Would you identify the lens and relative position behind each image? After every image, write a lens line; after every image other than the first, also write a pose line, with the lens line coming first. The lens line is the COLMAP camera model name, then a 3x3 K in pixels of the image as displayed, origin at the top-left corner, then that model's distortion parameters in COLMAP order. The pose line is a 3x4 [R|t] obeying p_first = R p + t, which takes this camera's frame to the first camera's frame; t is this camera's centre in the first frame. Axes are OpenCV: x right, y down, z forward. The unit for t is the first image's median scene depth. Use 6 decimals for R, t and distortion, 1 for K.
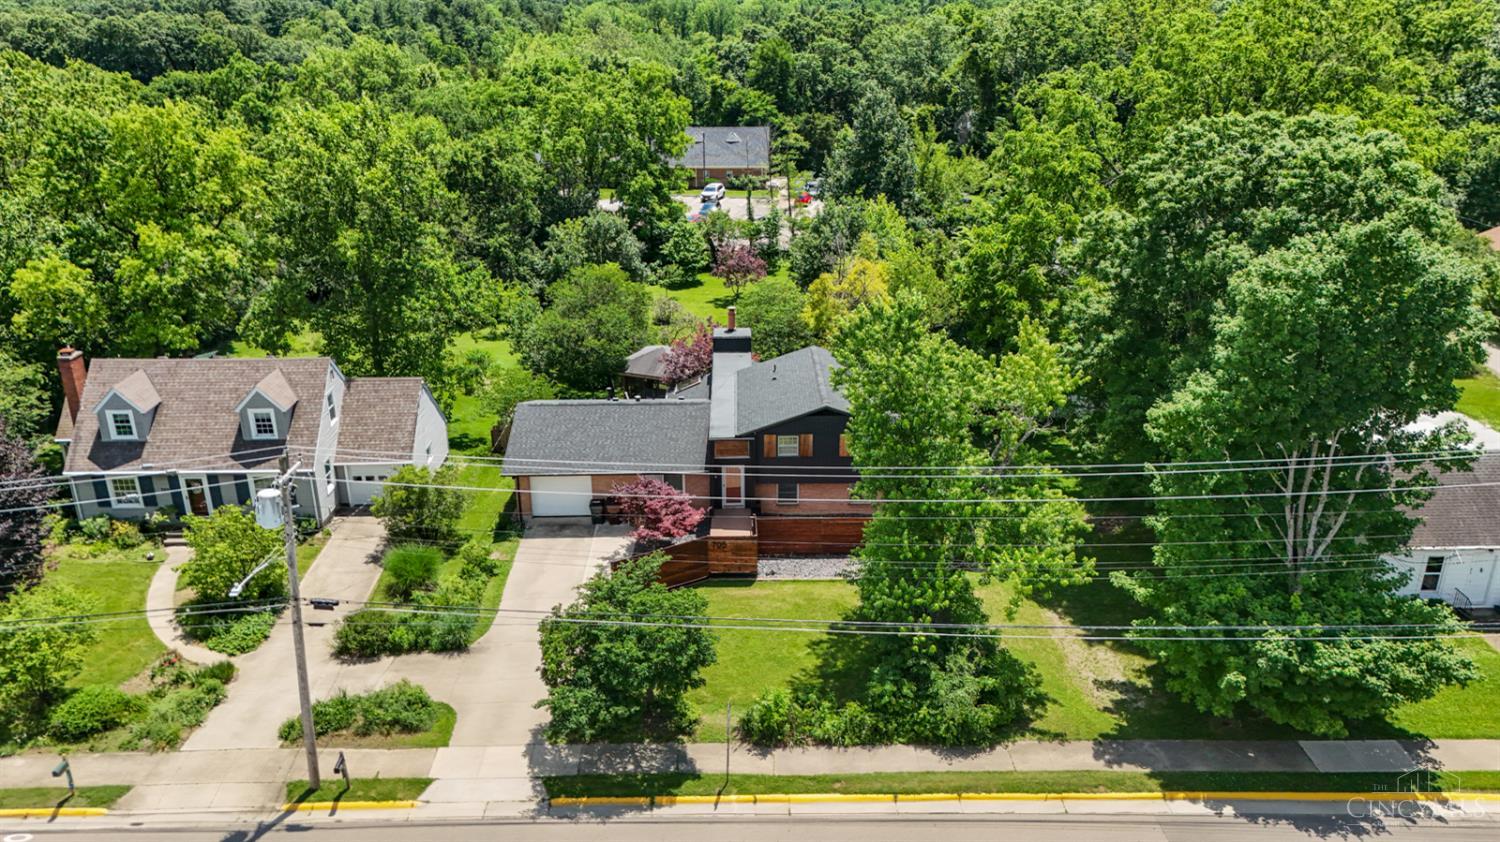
lens RADIAL K [[1103.8, 0, 748.8], [0, 1103.8, 424.8], [0, 0, 1]] dist [0.054039, -0.036036]
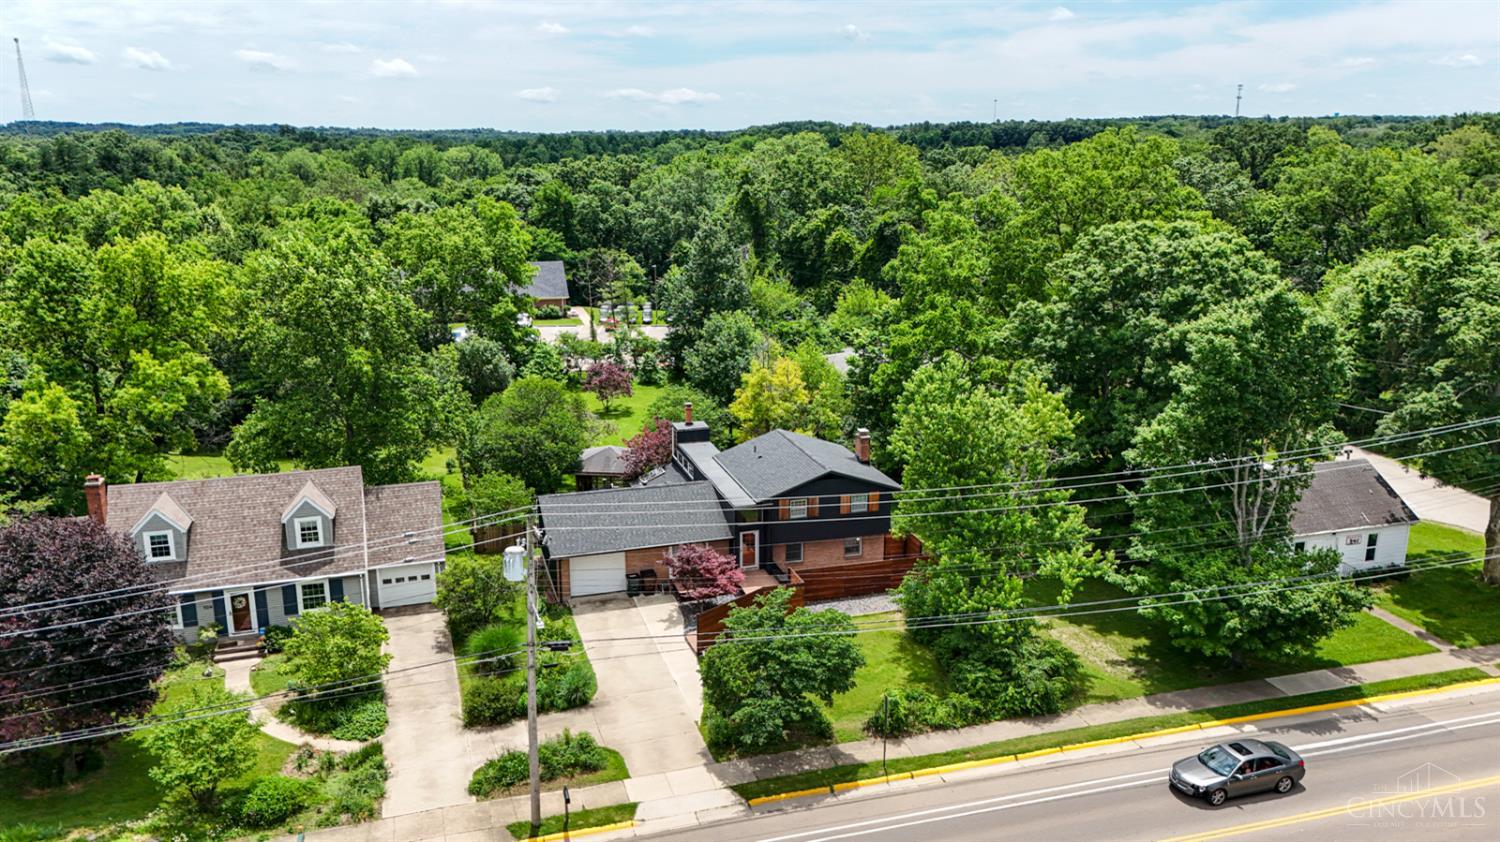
lens RADIAL K [[1098.2, 0, 749.0], [0, 1098.2, 424.9], [0, 0, 1]] dist [0.089491, -0.117913]
pose [[0.961016, -0.063383, 0.269130, -0.315733], [0.095551, 0.989532, -0.108152, 0.051029], [-0.259457, 0.129652, 0.957012, -0.104508]]
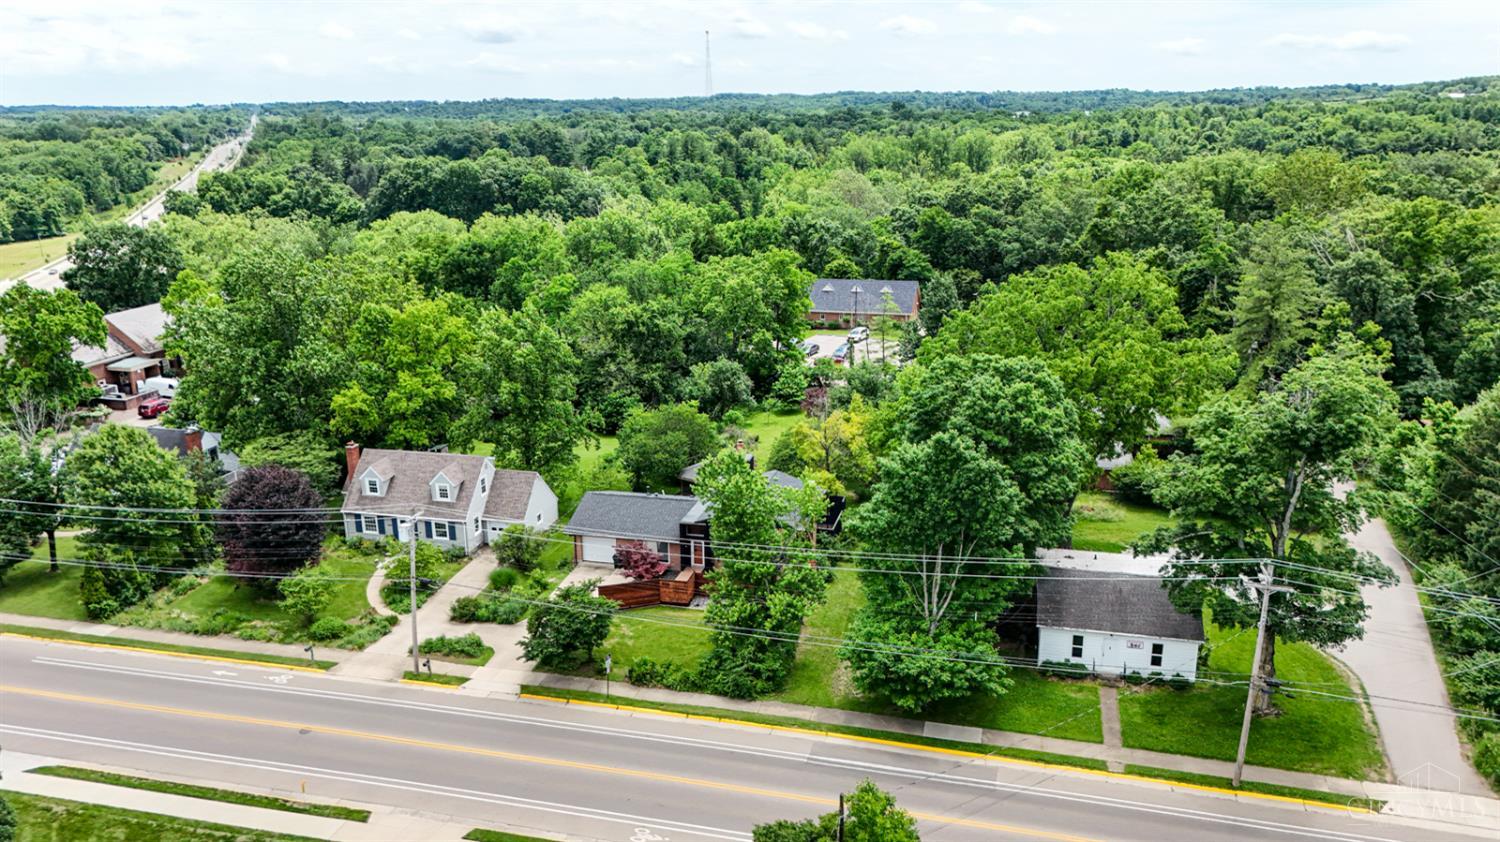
lens RADIAL K [[1098.2, 0, 749.0], [0, 1098.2, 424.9], [0, 0, 1]] dist [0.089491, -0.117913]
pose [[0.965751, 0.066396, -0.250831, 0.460024], [-0.088130, 0.993173, -0.076423, -0.015714], [0.244044, 0.095911, 0.965010, -0.575207]]
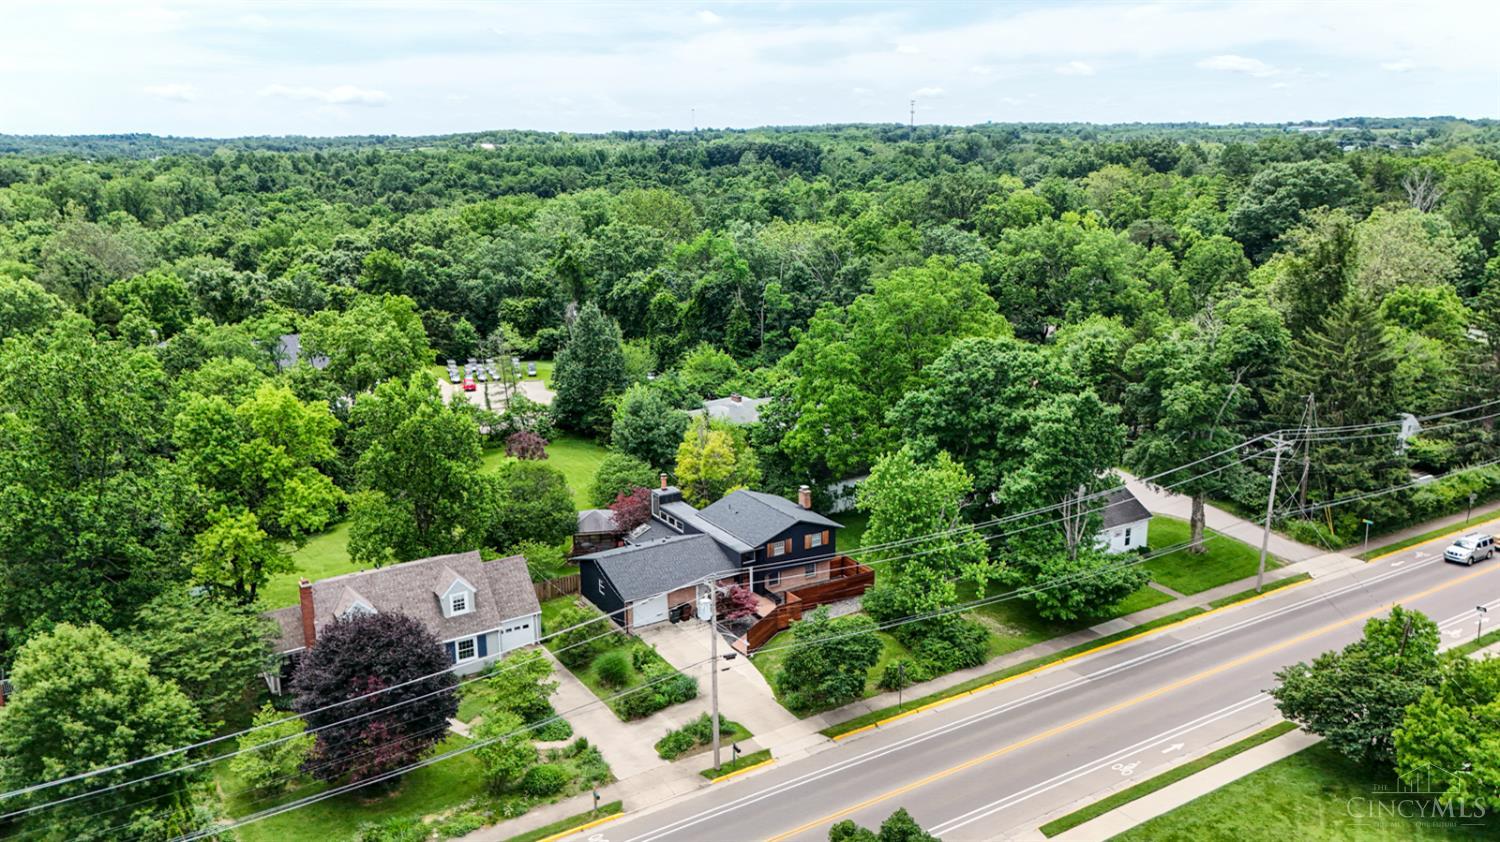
lens RADIAL K [[1098.2, 0, 749.0], [0, 1098.2, 424.9], [0, 0, 1]] dist [0.089491, -0.117913]
pose [[0.855409, -0.128612, 0.501731, -0.800832], [0.190326, 0.978962, -0.073544, -0.050064], [-0.481717, 0.158403, 0.861892, -0.433724]]
